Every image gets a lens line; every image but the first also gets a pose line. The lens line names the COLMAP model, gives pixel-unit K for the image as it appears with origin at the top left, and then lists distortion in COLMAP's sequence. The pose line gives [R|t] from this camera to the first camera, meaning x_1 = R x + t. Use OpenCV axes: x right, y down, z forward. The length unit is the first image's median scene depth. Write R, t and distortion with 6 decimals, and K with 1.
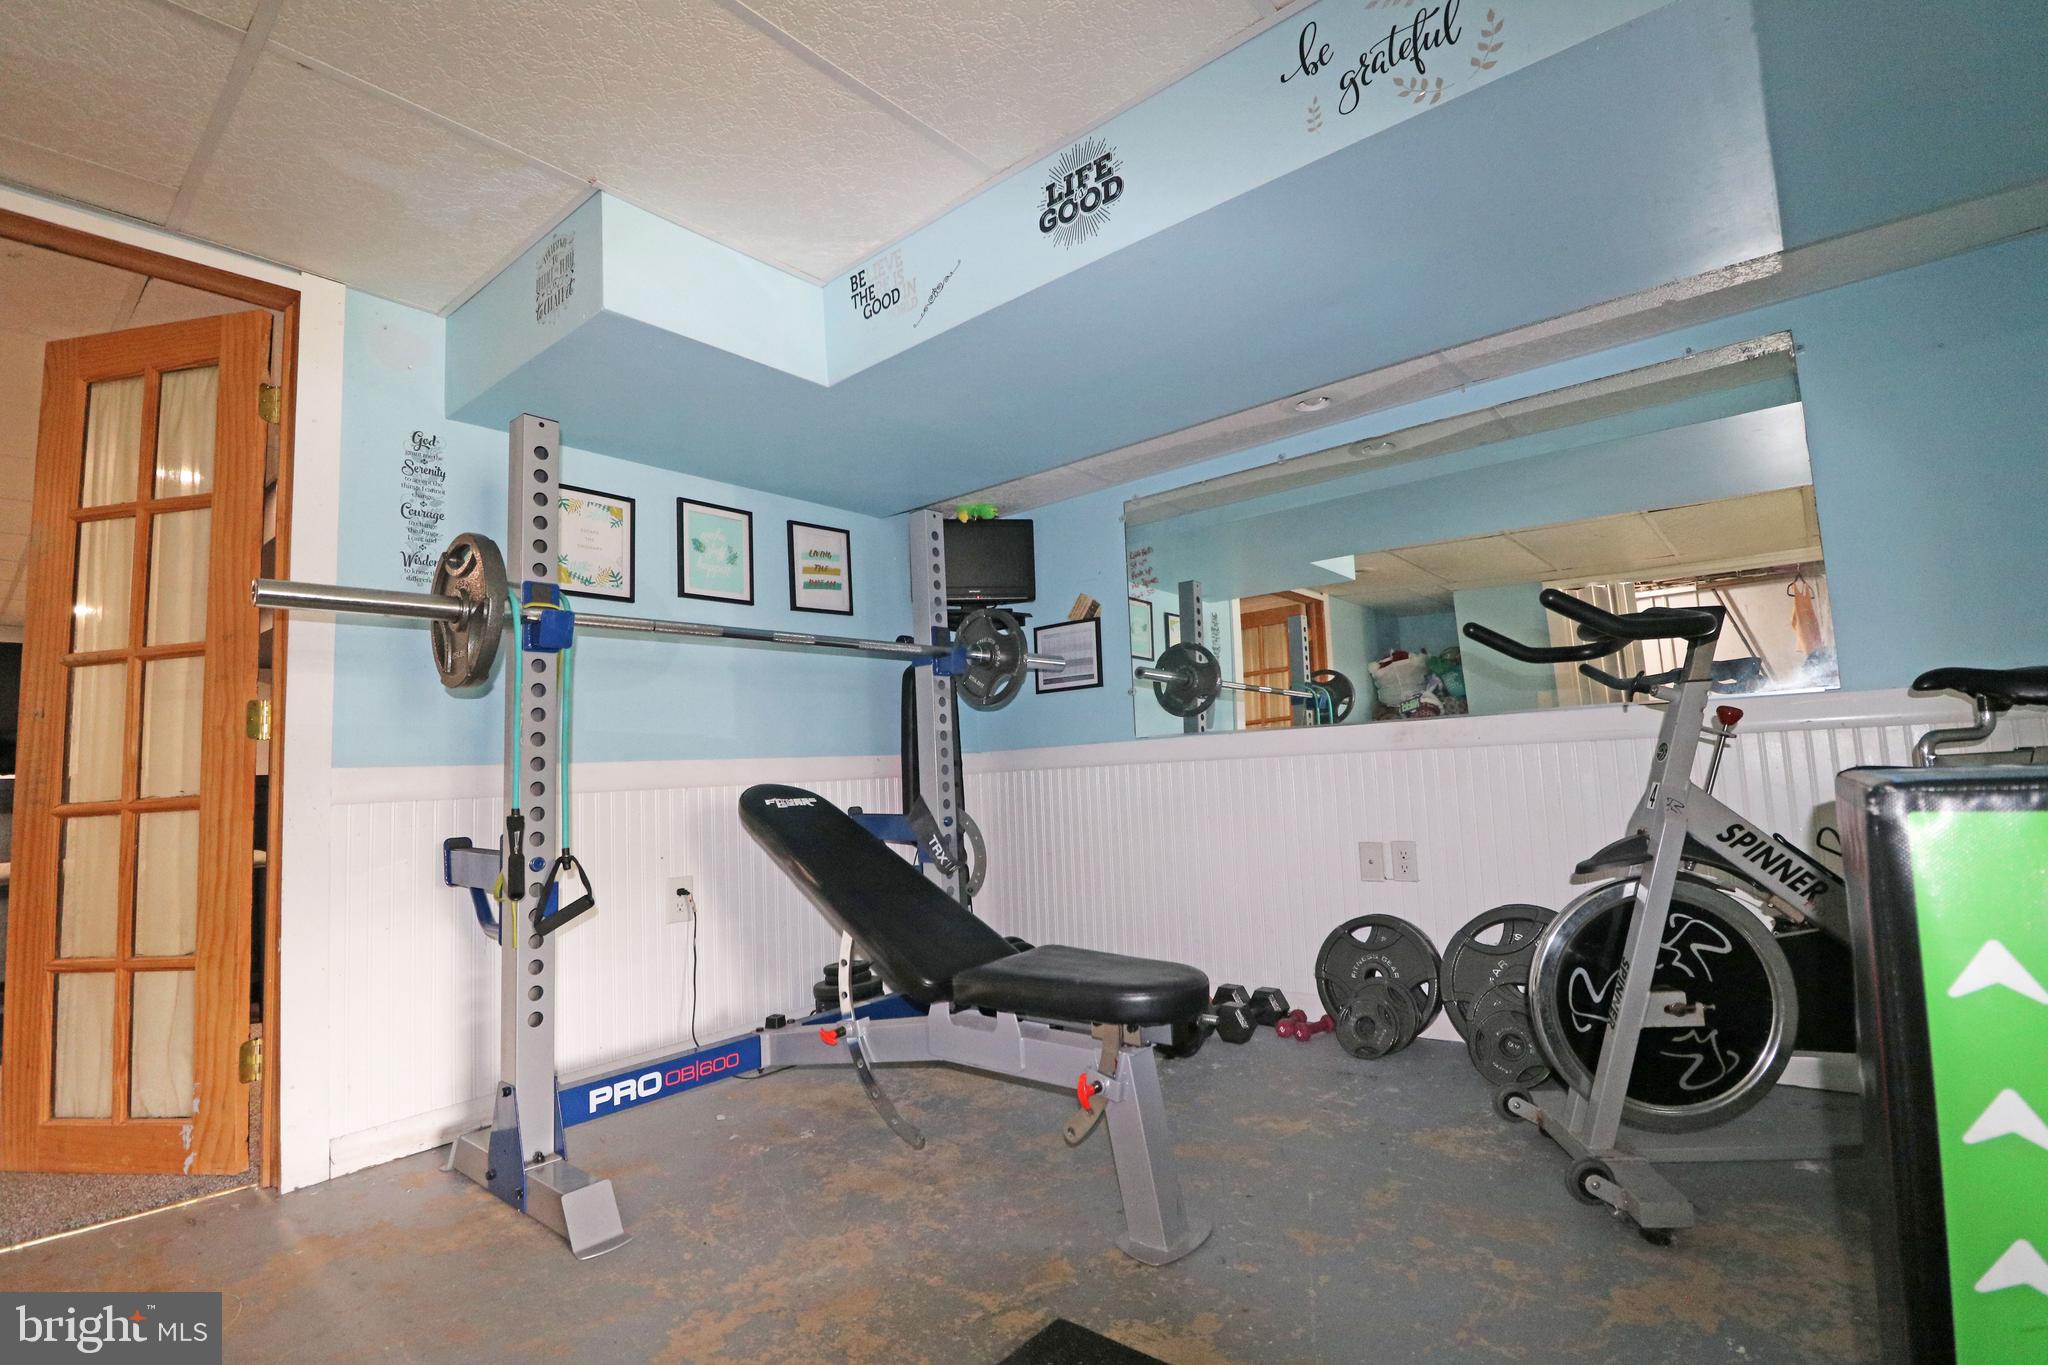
lens RADIAL K [[954.2, 0, 1032.6], [0, 954.2, 673.7], [0, 0, 1]] dist [-0.003452, -0.009703]
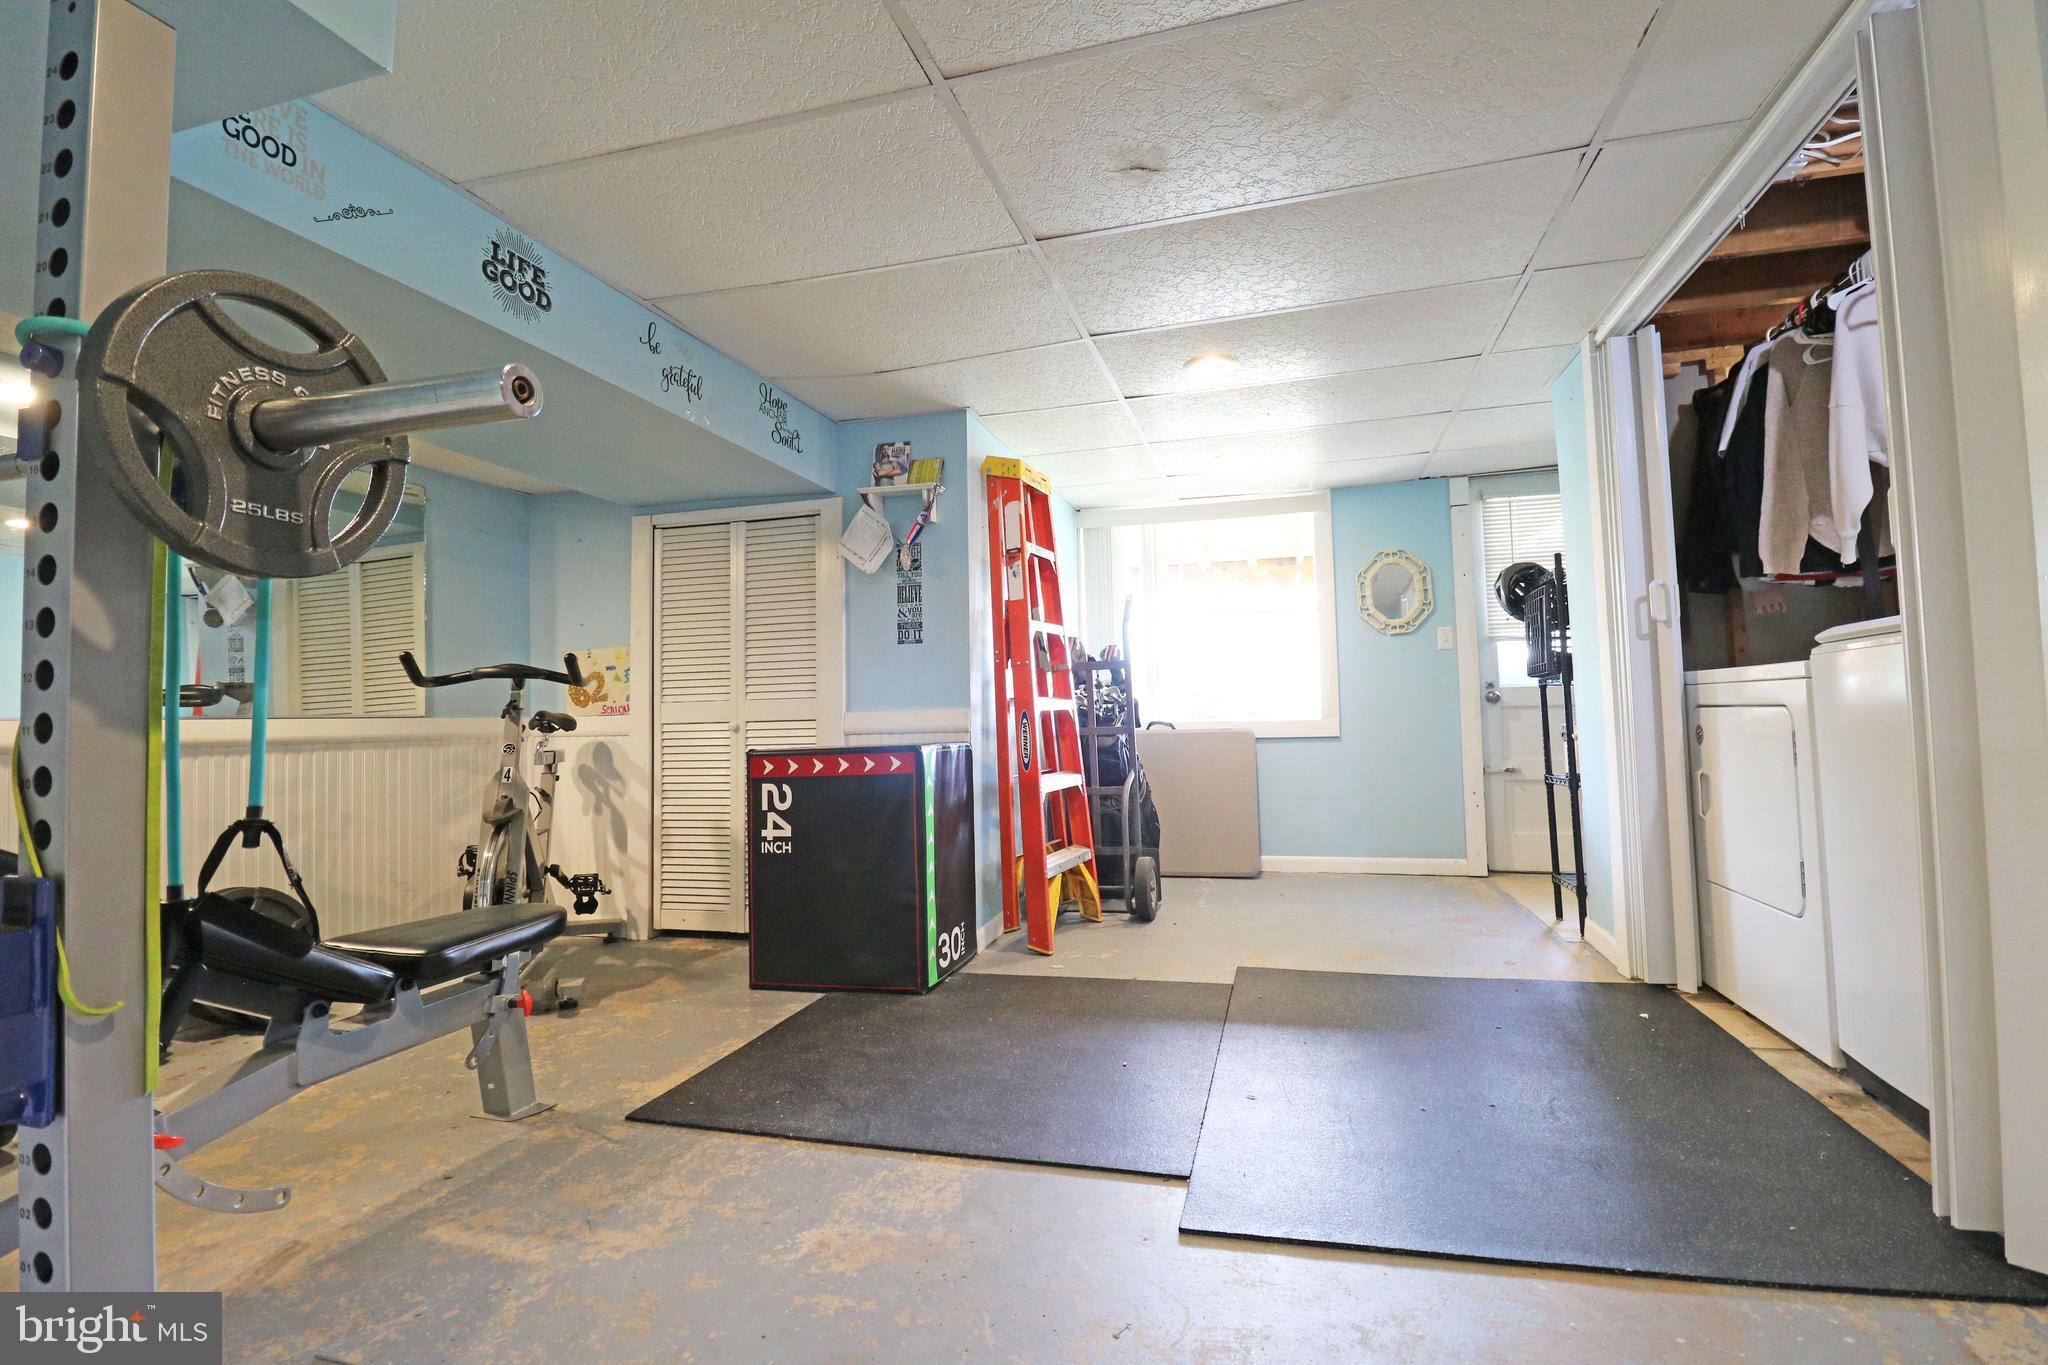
lens RADIAL K [[954.2, 0, 1028.2], [0, 954.2, 680.7], [0, 0, 1]] dist [-0.003452, -0.009703]
pose [[-0.405425, 0.092017, 0.909485, -1.299534], [-0.047944, 0.991411, -0.121678, 0.125869], [-0.912870, -0.092936, -0.397531, 0.861423]]
